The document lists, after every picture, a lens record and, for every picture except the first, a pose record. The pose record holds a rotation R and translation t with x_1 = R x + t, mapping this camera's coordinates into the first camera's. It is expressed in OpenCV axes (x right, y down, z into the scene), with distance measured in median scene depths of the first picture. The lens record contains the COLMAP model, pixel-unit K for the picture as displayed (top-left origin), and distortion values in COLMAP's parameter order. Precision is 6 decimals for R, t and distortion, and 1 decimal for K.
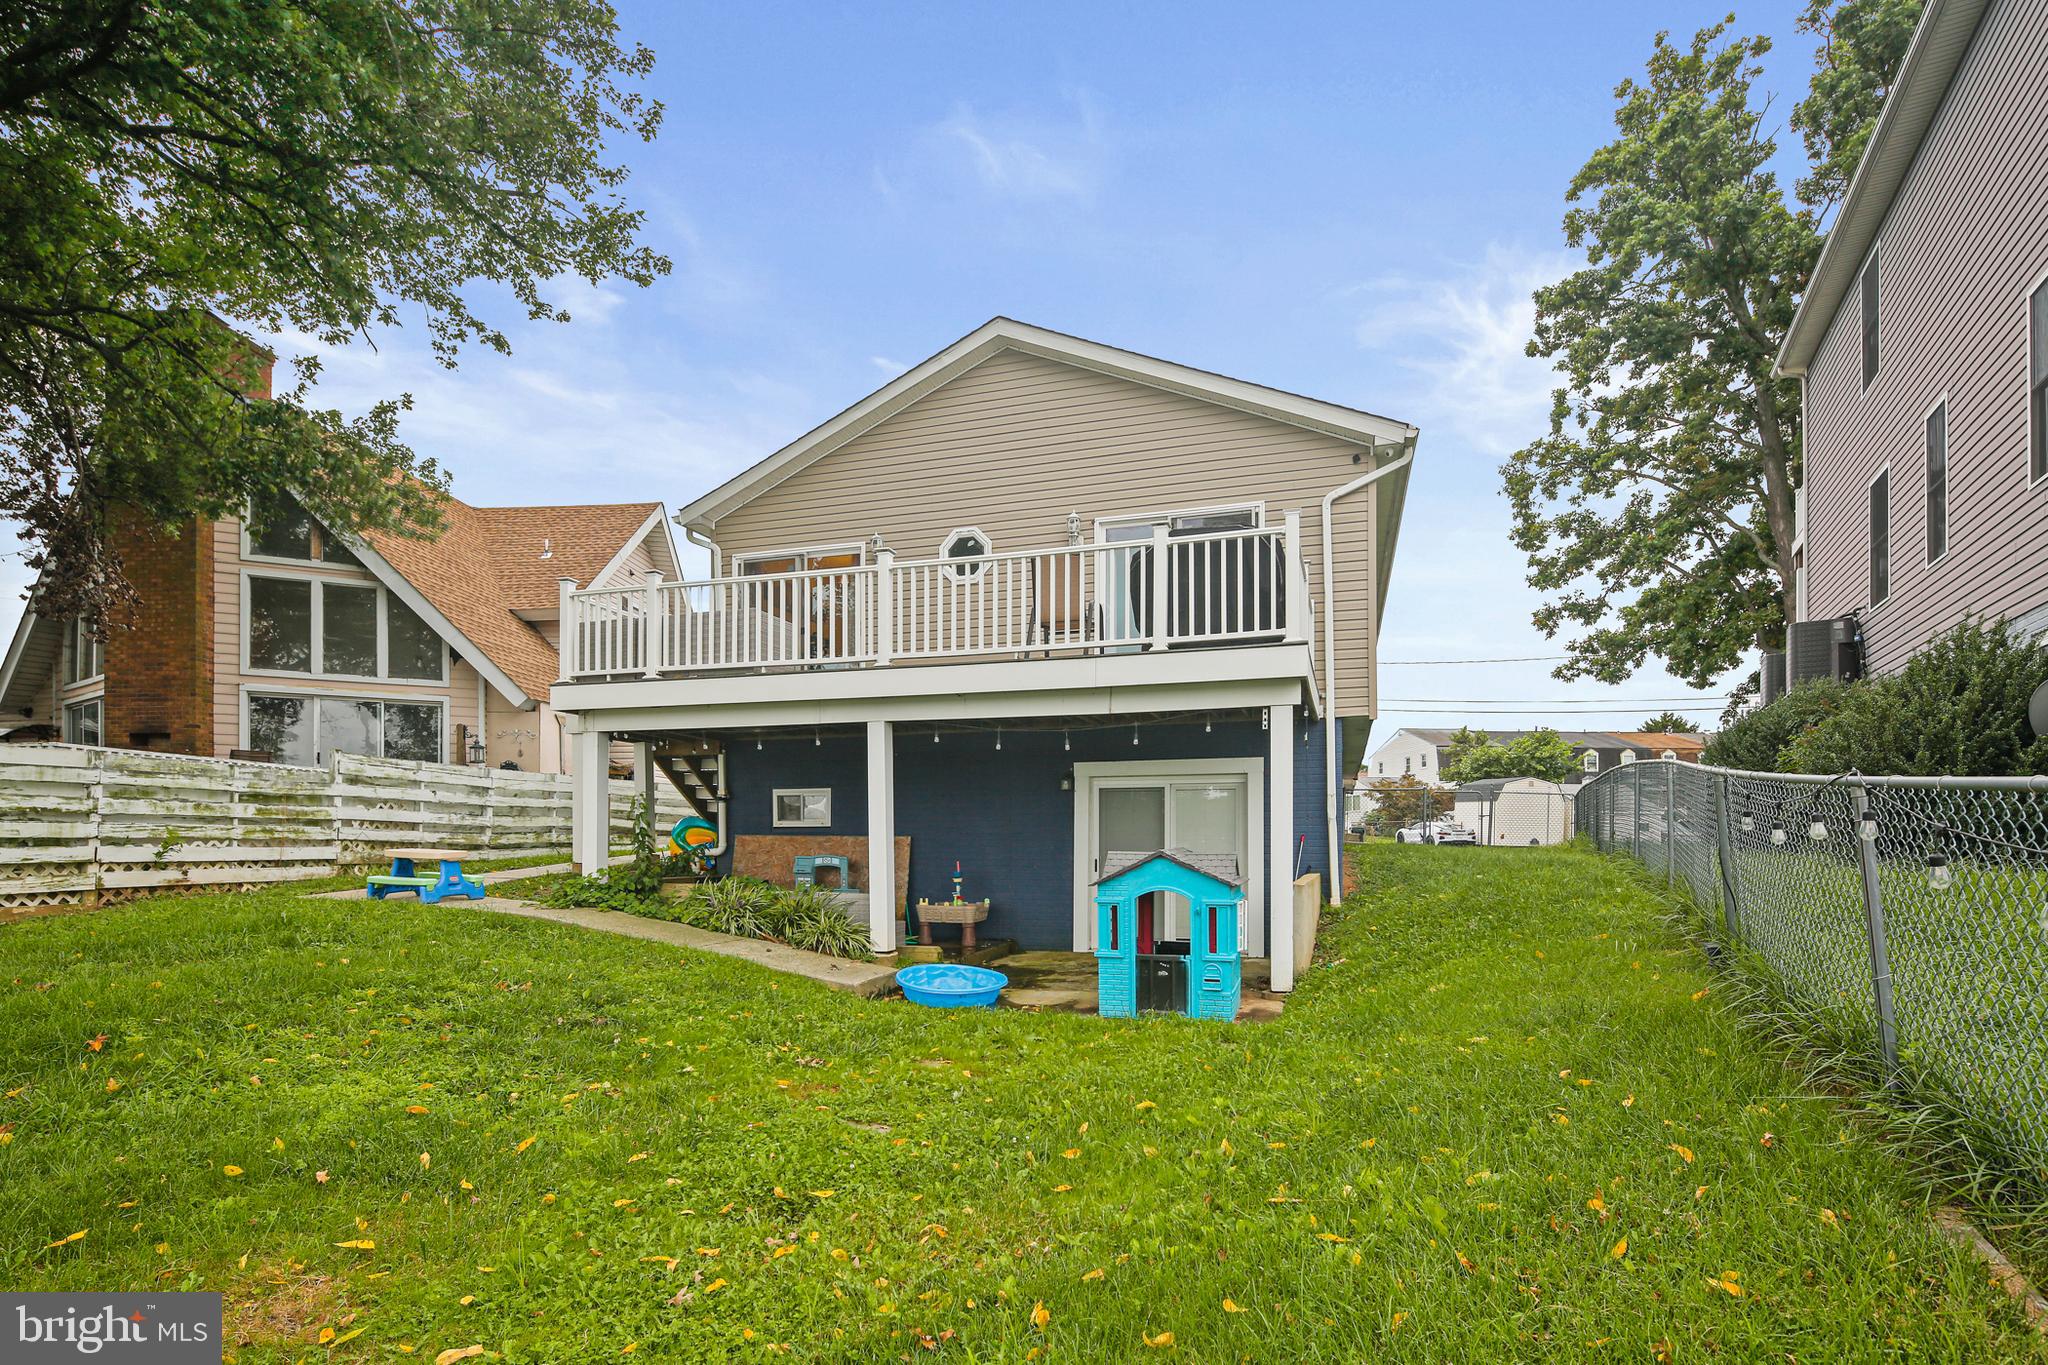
lens RADIAL K [[993.7, 0, 1014.2], [0, 993.7, 683.3], [0, 0, 1]] dist [0.005448, -0.003467]
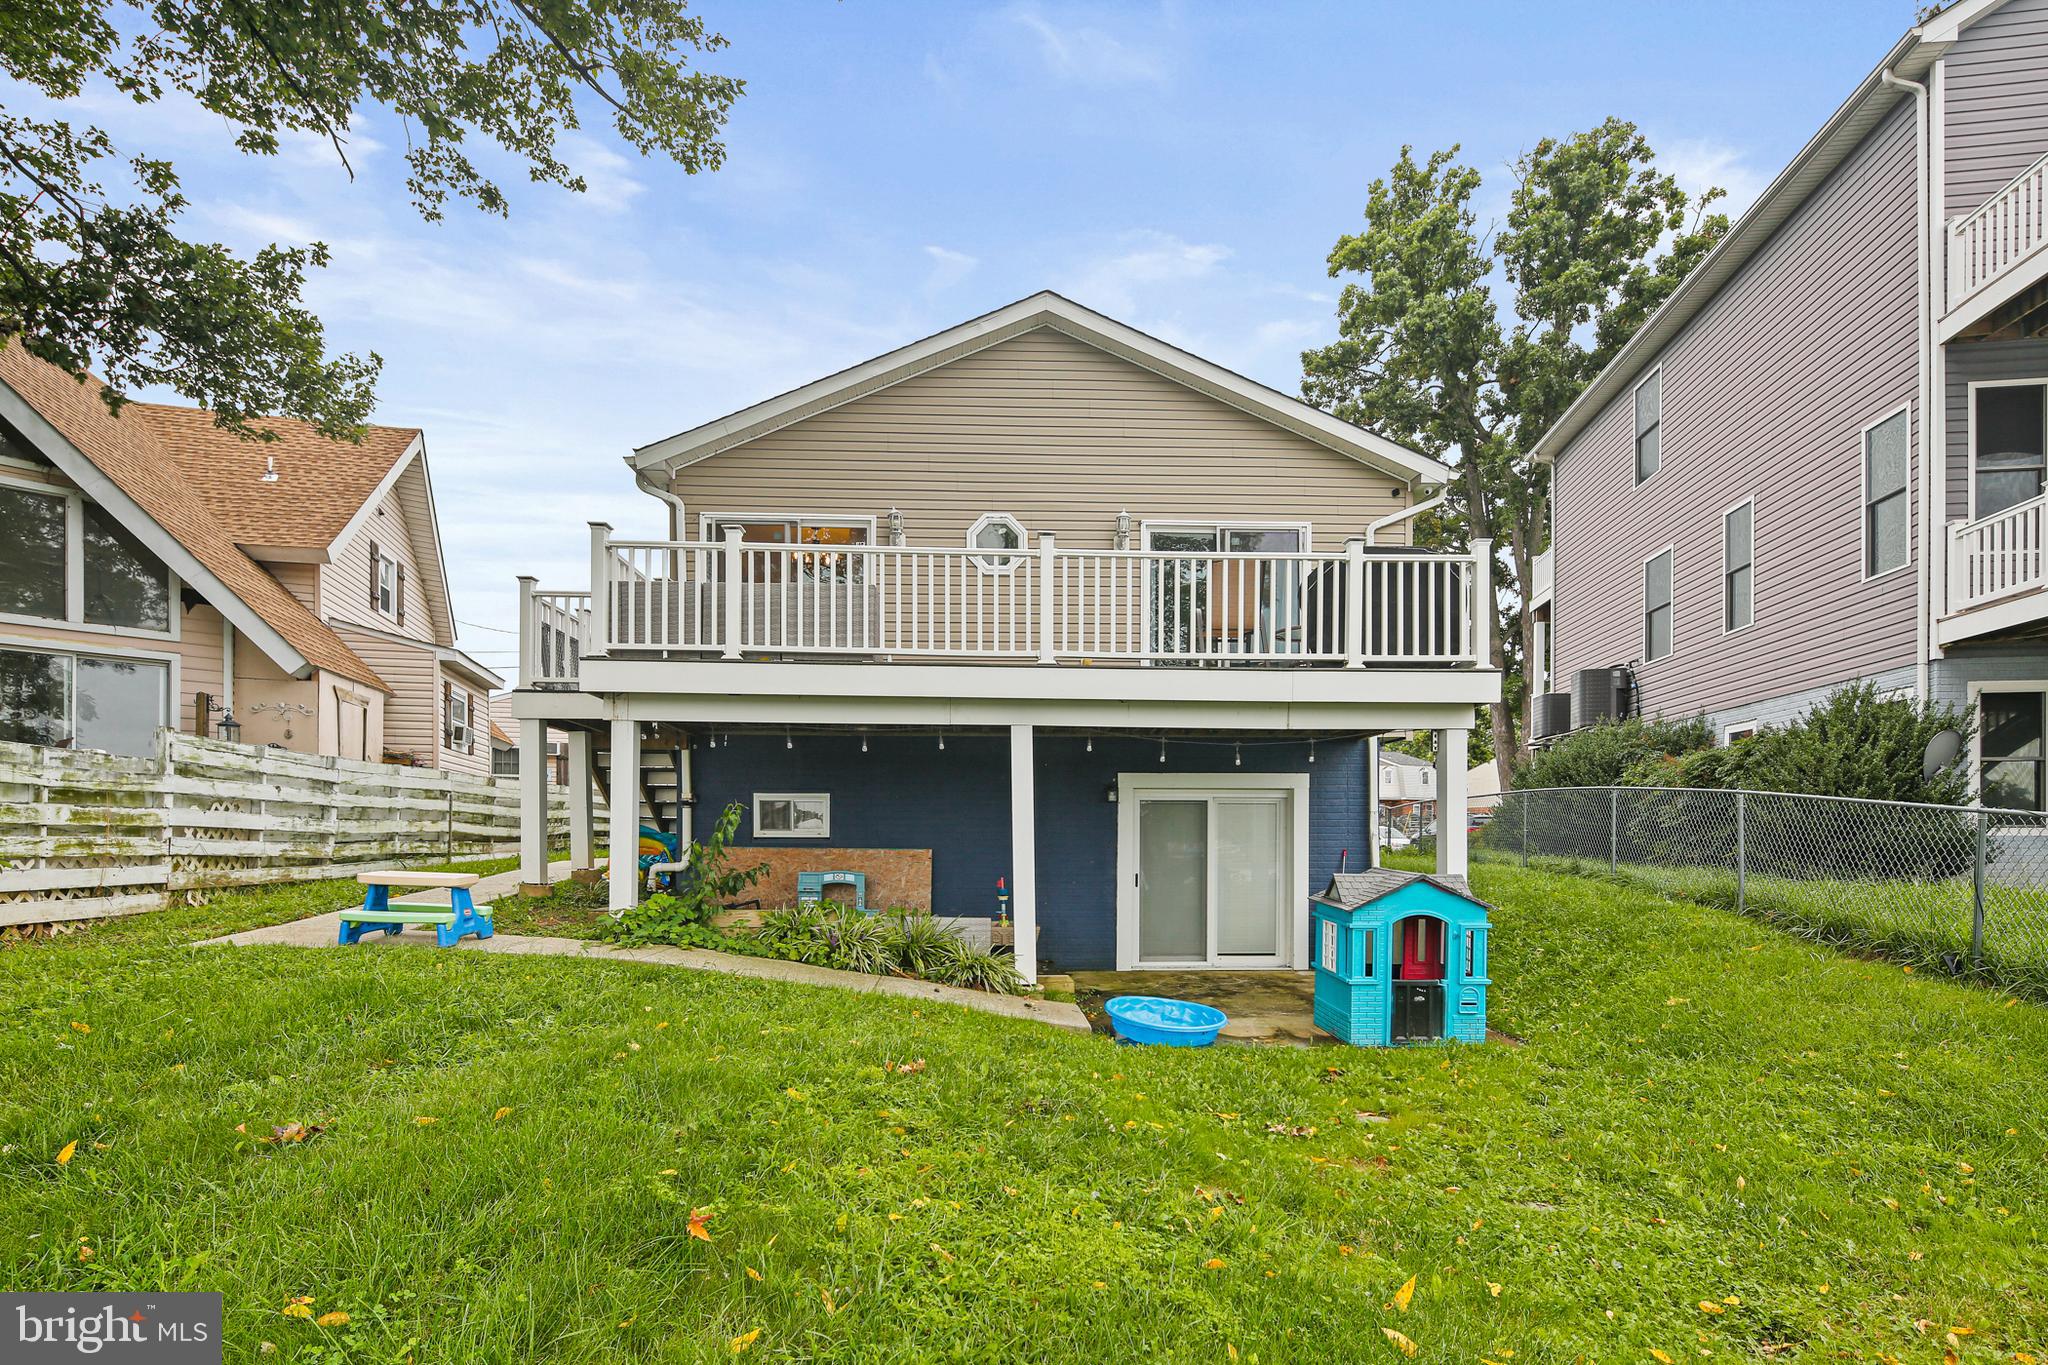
lens RADIAL K [[993.7, 0, 1022.3], [0, 993.7, 697.9], [0, 0, 1]] dist [0.005448, -0.003467]
pose [[0.938629, 0.051559, 0.341052, -0.359216], [-0.057706, 0.998302, 0.007897, 0.005400], [-0.340066, -0.027093, 0.940011, 0.135016]]
